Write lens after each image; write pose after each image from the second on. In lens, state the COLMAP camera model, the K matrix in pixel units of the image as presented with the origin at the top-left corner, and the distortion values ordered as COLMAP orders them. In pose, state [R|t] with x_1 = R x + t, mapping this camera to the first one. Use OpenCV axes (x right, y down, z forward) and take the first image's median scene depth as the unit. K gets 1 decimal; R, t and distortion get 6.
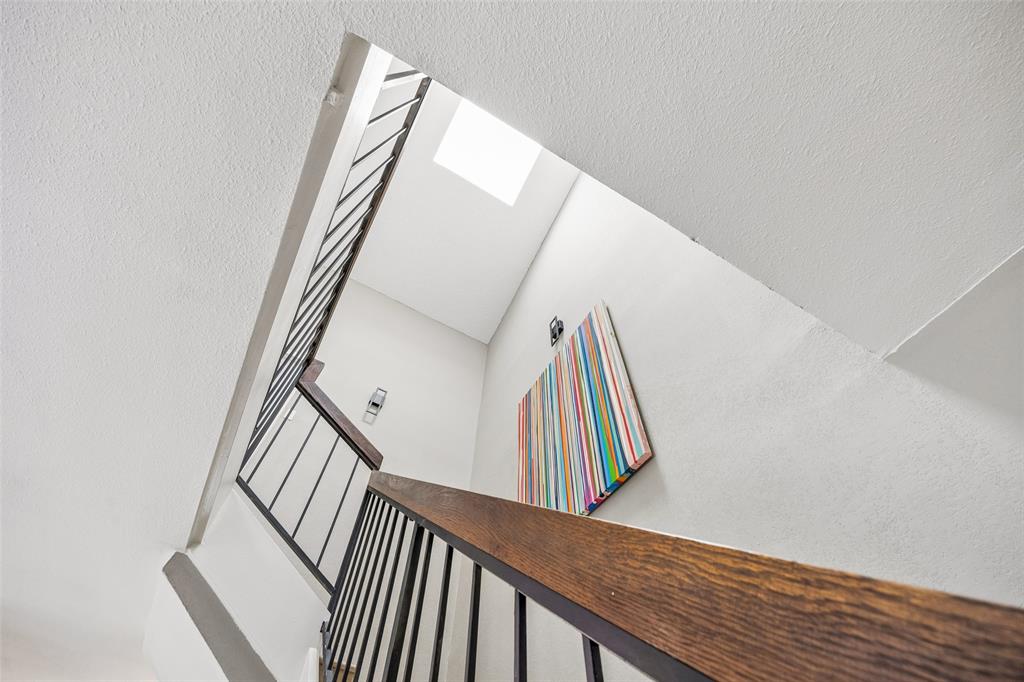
lens RADIAL K [[458.0, 0, 514.9], [0, 458.0, 339.4], [0, 0, 1]] dist [-0.017185, 0.000022]
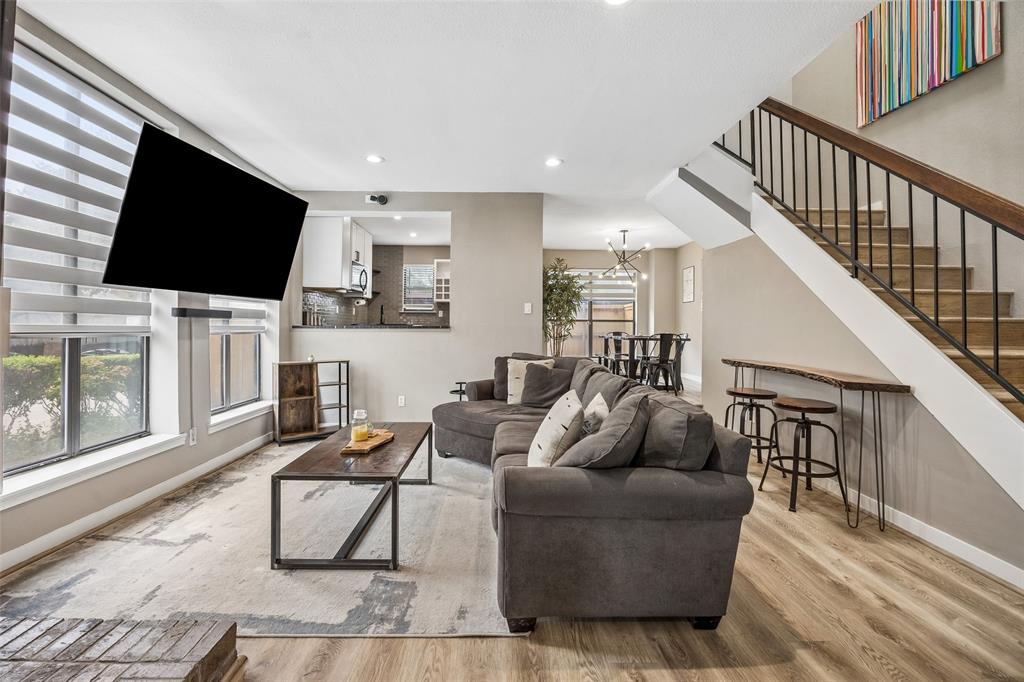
lens RADIAL K [[450.9, 0, 504.8], [0, 450.9, 324.2], [0, 0, 1]] dist [-0.017231, 0.000459]
pose [[0.873898, -0.007681, -0.486049, -0.396047], [0.406105, 0.561079, 0.721297, -0.888748], [0.267172, -0.827727, 0.493445, -0.801207]]
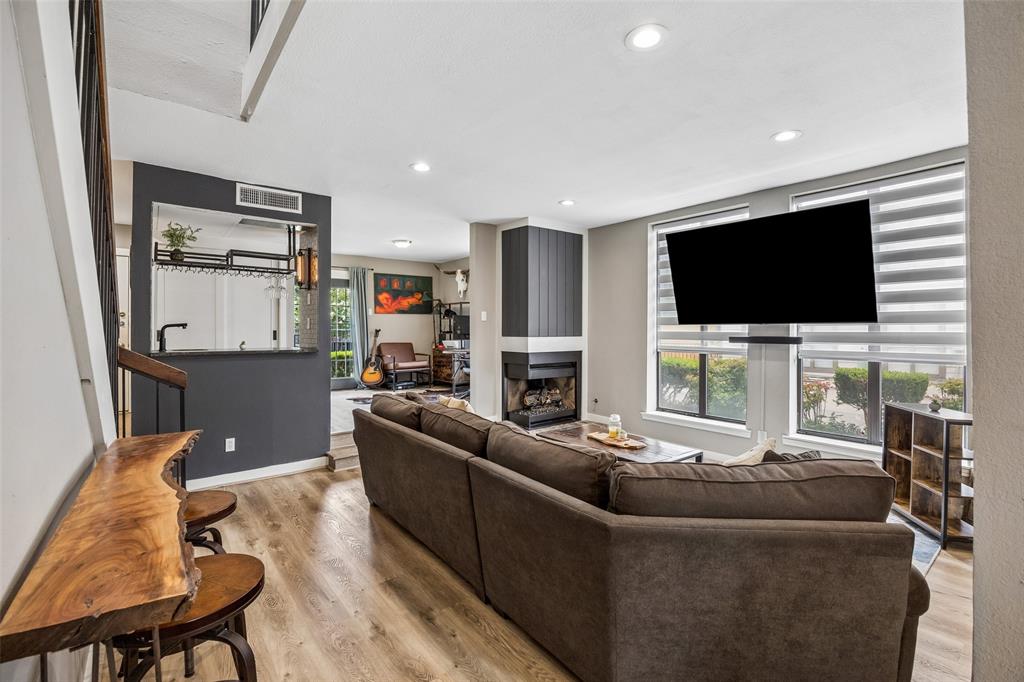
lens RADIAL K [[441.8, 0, 510.6], [0, 441.8, 329.9], [0, 0, 1]] dist [-0.000229, -0.000033]
pose [[-0.988500, -0.011220, -0.150802, -0.708624], [0.119579, 0.552439, -0.824932, 1.151481], [0.092564, -0.833478, -0.544744, 0.653318]]
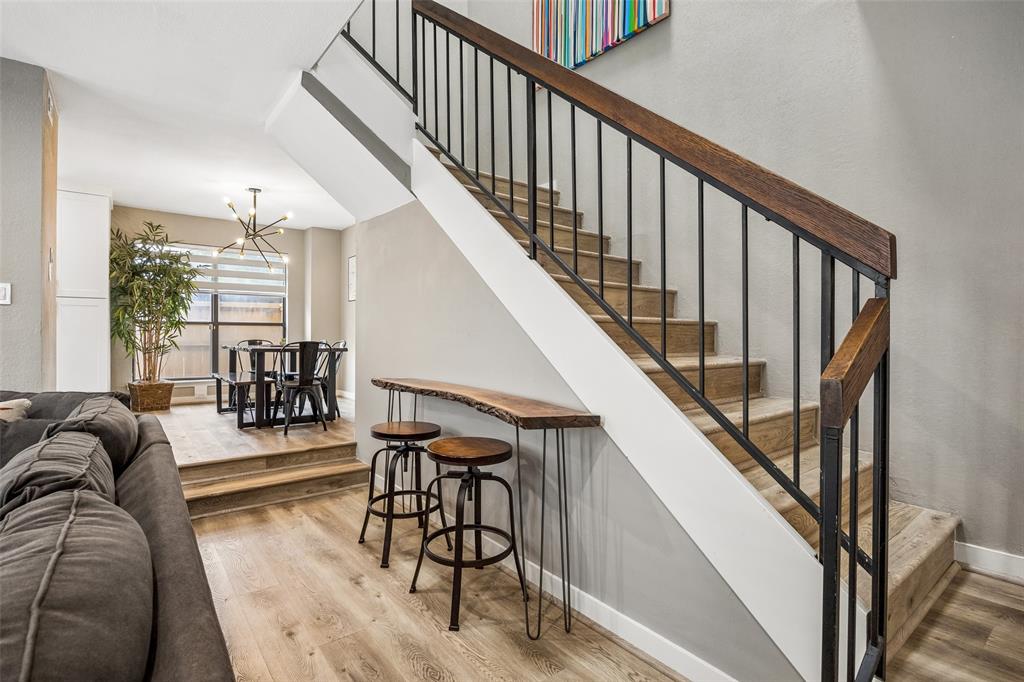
lens RADIAL K [[498.9, 0, 517.1], [0, 498.9, 336.6], [0, 0, 1]] dist [-0.013149, -0.000468]
pose [[0.989611, -0.008920, 0.143493, -0.309861], [-0.114821, 0.551610, 0.826161, -0.330037], [-0.086521, -0.834054, 0.544855, -0.436694]]
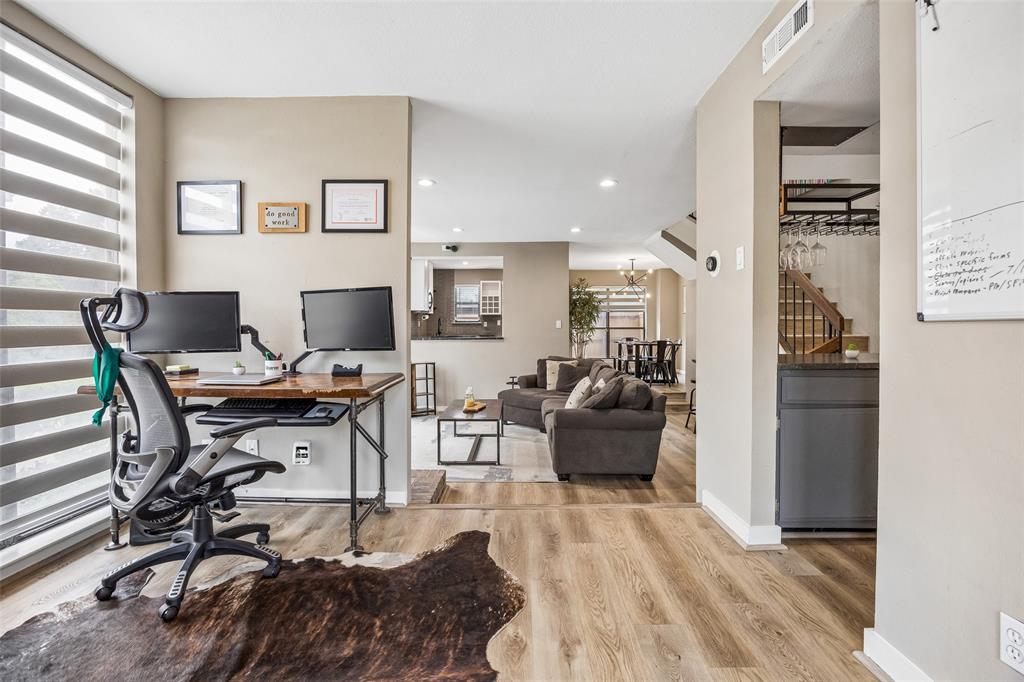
lens RADIAL K [[469.4, 0, 513.3], [0, 469.4, 330.6], [0, 0, 1]] dist [-0.000350, -0.000002]
pose [[0.859400, -0.009742, -0.511211, 0.029678], [0.432322, 0.547679, 0.716342, -1.752336], [0.273001, -0.836632, 0.474887, -1.291418]]
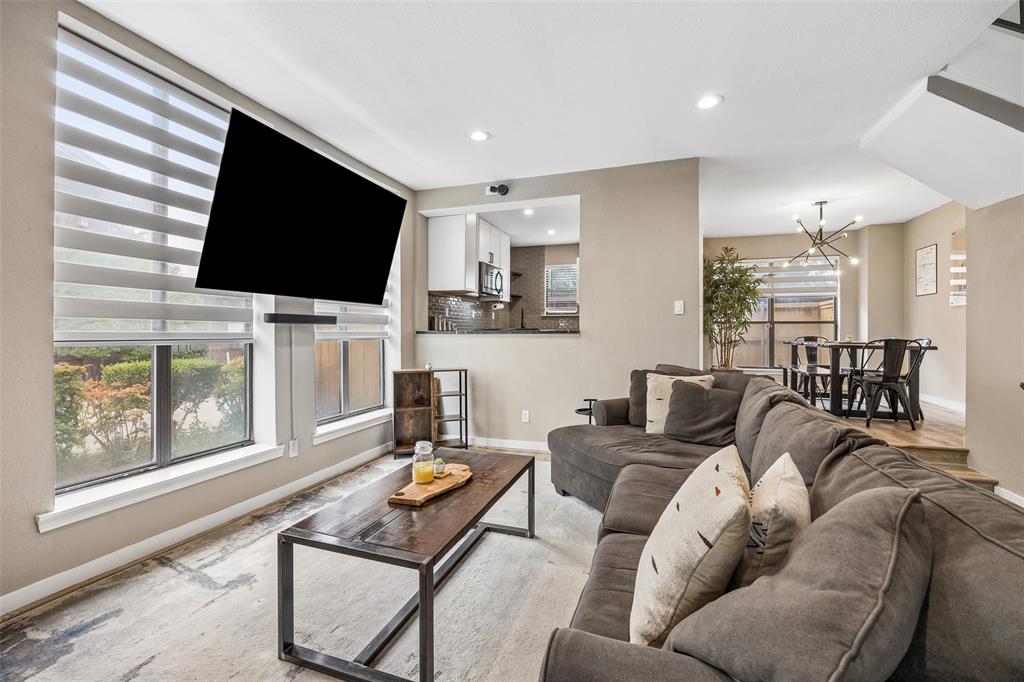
lens RADIAL K [[434.4, 0, 510.0], [0, 434.4, 328.9], [0, 0, 1]] dist [-0.010369, -0.000295]
pose [[0.648808, -0.012937, -0.760843, -0.533930], [0.636727, 0.556736, 0.533502, -0.527532], [0.416687, -0.830588, 0.369452, -0.556915]]
